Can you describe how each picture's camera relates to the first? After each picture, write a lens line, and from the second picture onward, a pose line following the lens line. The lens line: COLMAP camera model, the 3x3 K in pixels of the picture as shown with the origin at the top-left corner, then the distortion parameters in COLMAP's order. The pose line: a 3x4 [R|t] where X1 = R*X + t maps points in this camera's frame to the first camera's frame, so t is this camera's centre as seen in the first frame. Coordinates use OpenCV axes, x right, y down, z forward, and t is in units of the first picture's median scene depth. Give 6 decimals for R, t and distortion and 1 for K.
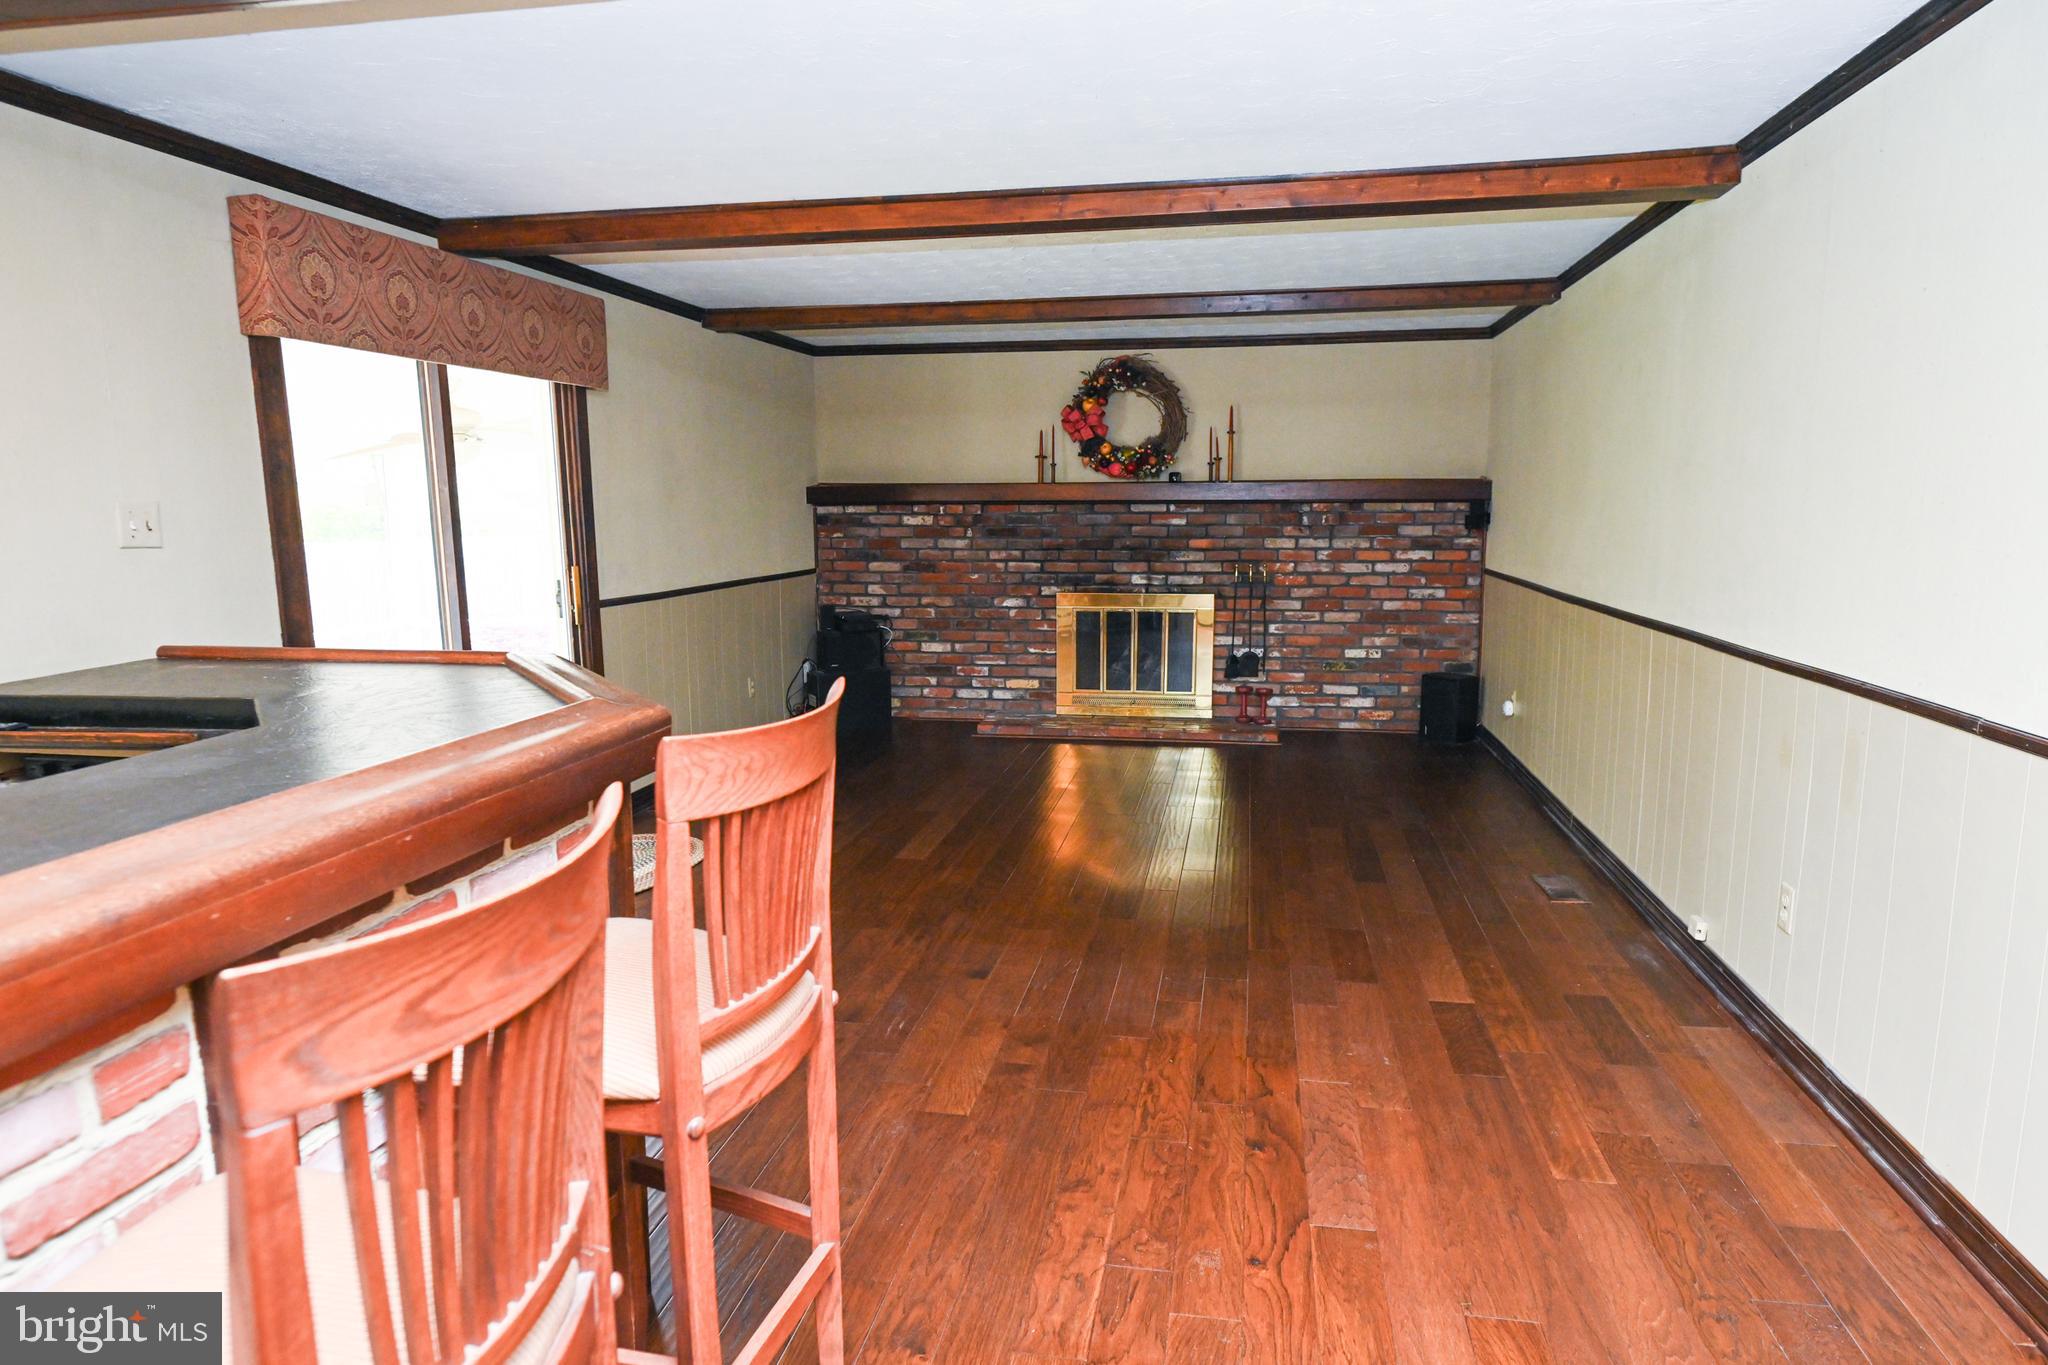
lens RADIAL K [[1173.5, 0, 1014.2], [0, 1173.5, 723.0], [0, 0, 1]] dist [0.002828, -0.000938]
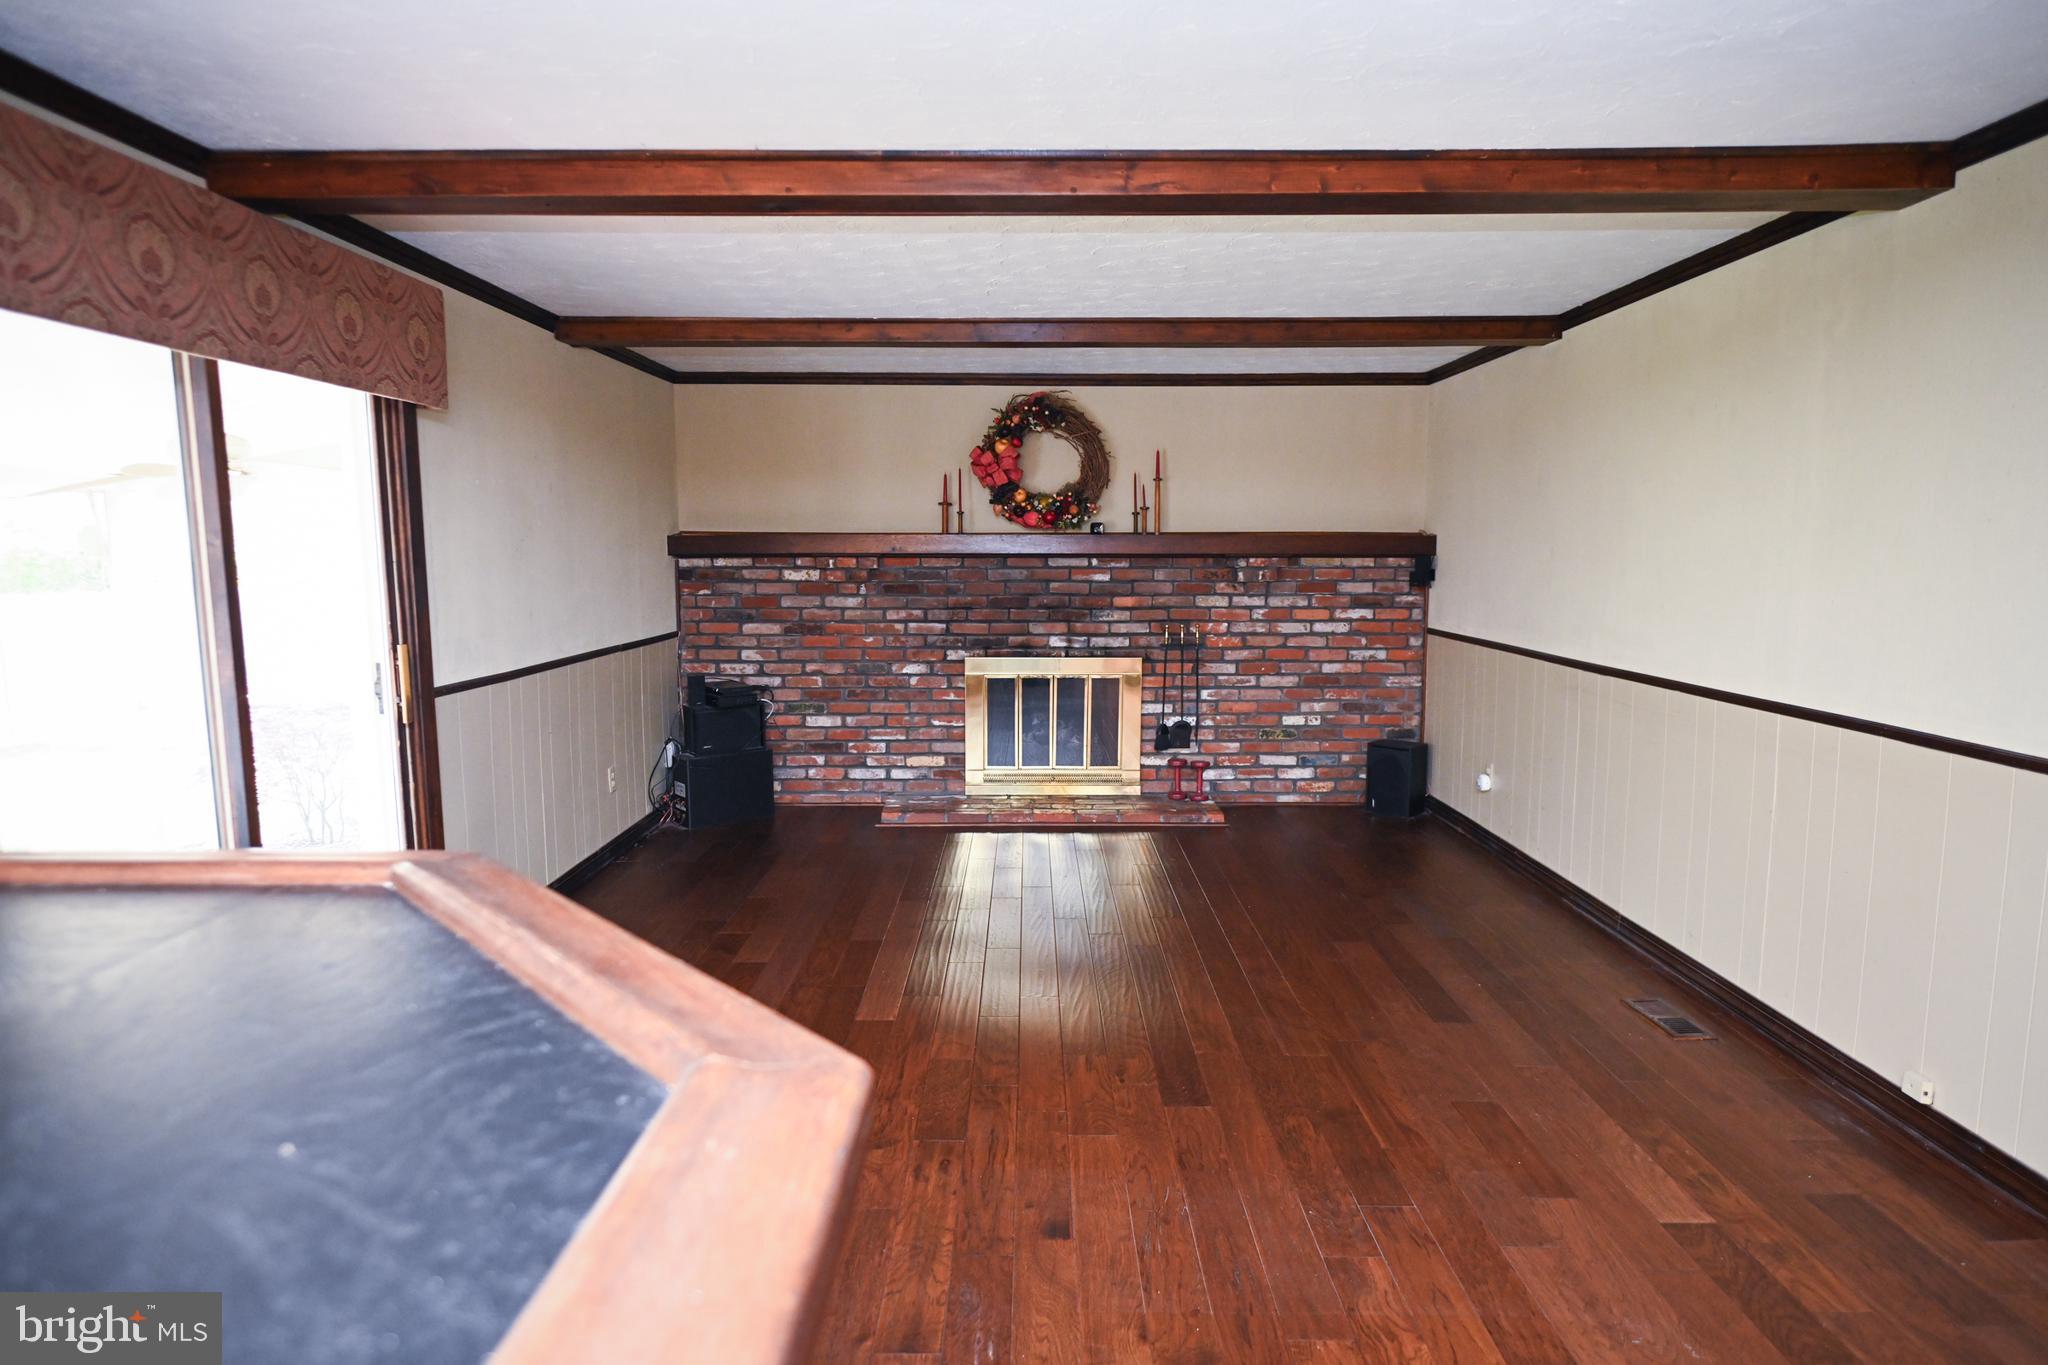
lens RADIAL K [[1173.5, 0, 1023.0], [0, 1173.5, 713.1], [0, 0, 1]] dist [0.002828, -0.000938]
pose [[0.984415, -0.019186, 0.174812, -0.107516], [0.027245, 0.998668, -0.043818, -0.042476], [-0.173738, 0.047898, 0.983626, 0.187846]]
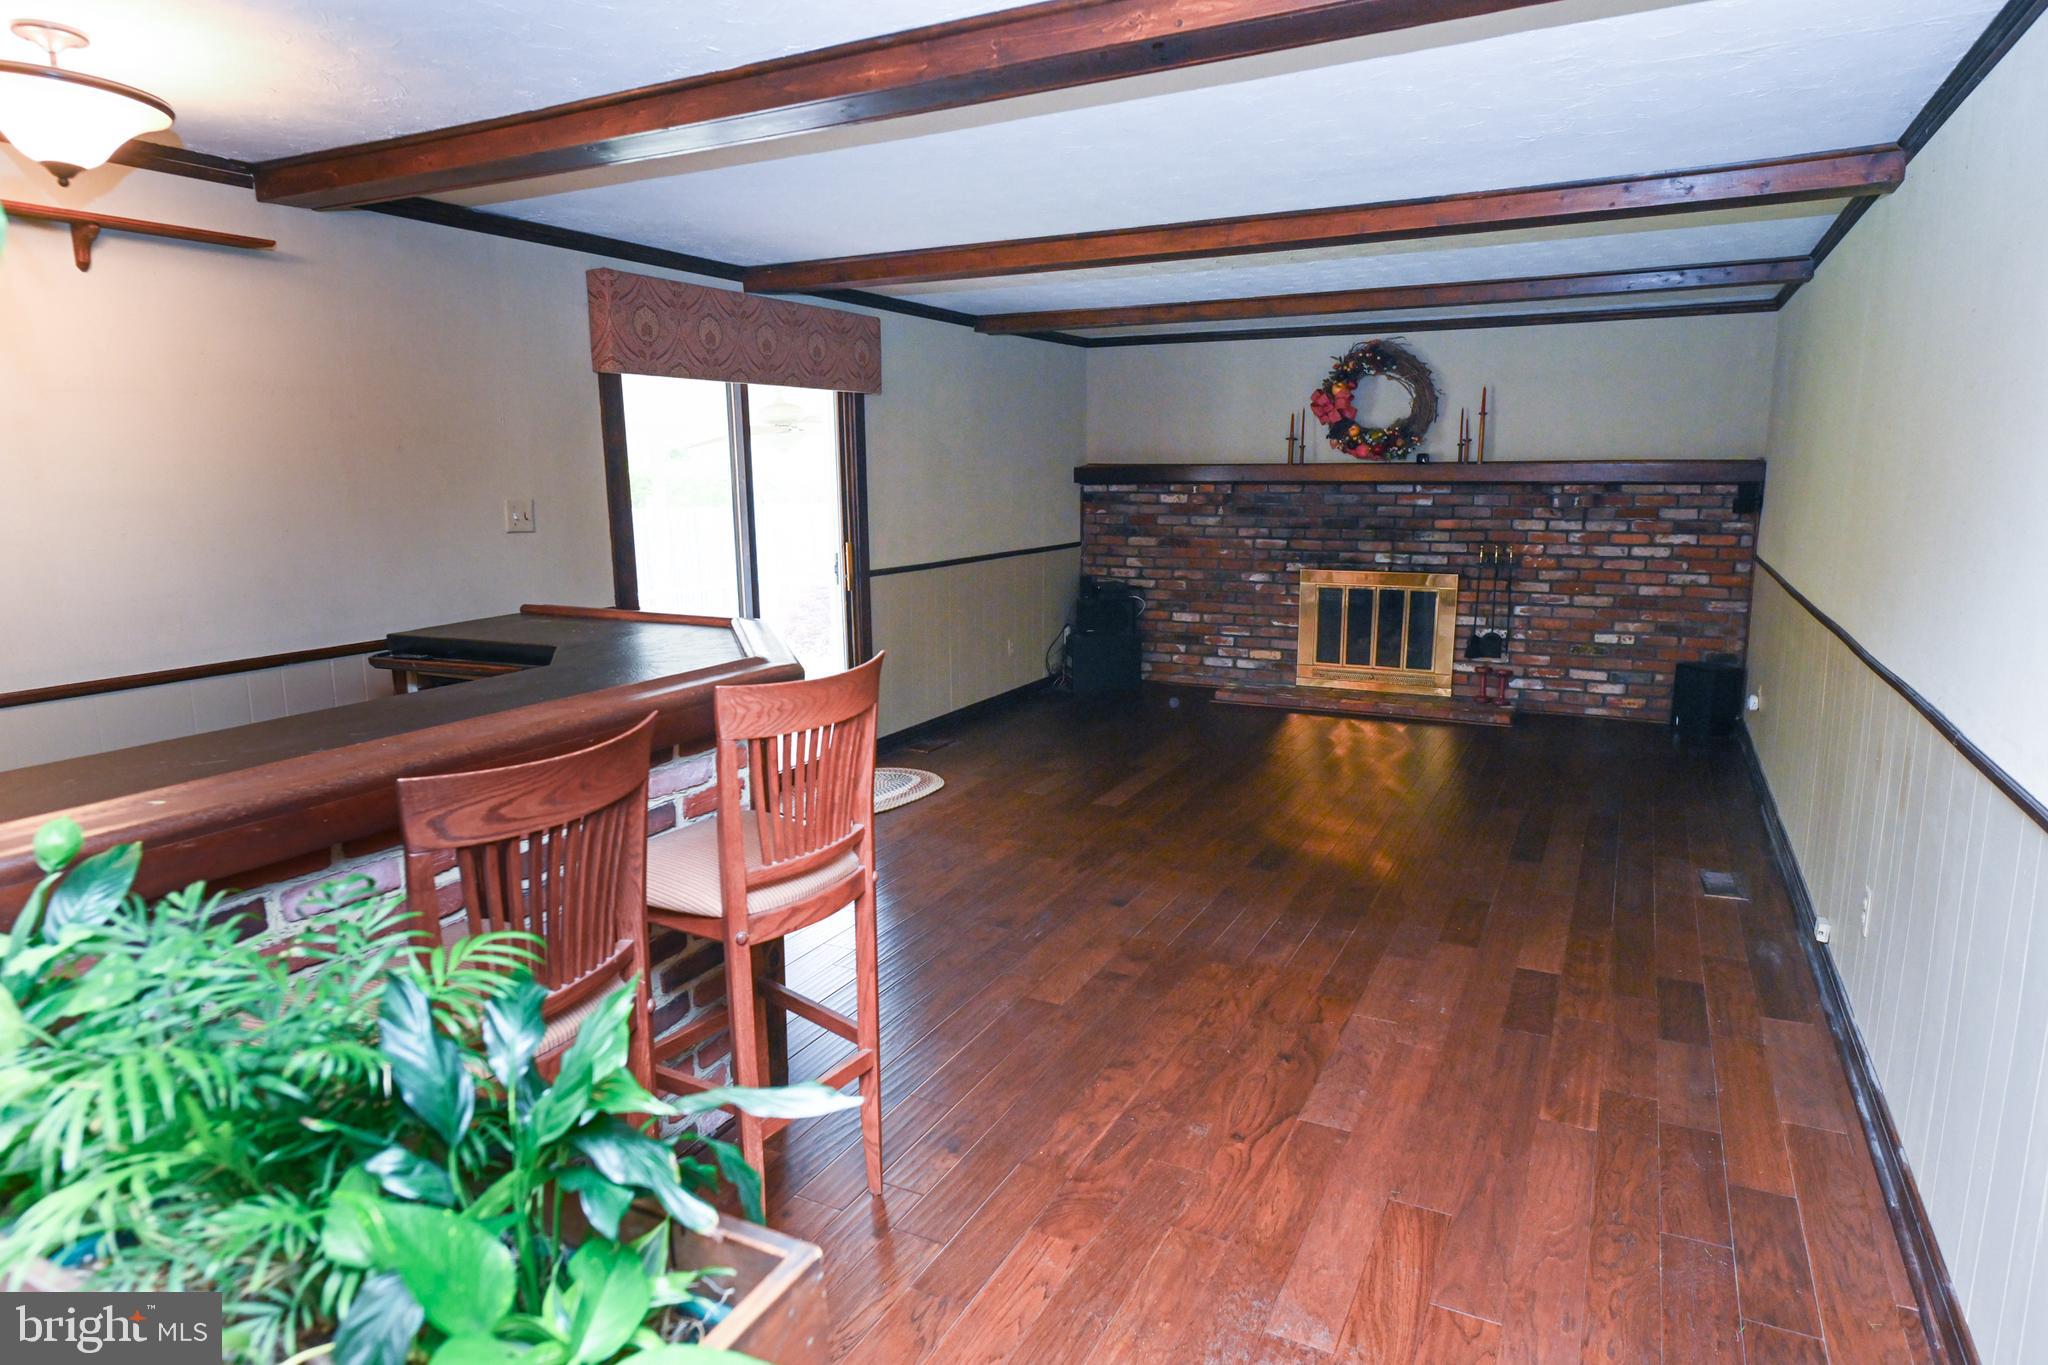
lens RADIAL K [[1173.5, 0, 1029.1], [0, 1173.5, 722.8], [0, 0, 1]] dist [0.002828, -0.000938]
pose [[0.958910, 0.059664, -0.277365, 0.145758], [-0.050393, 0.997910, 0.040441, -0.006240], [0.279198, -0.024802, 0.959913, -0.108349]]
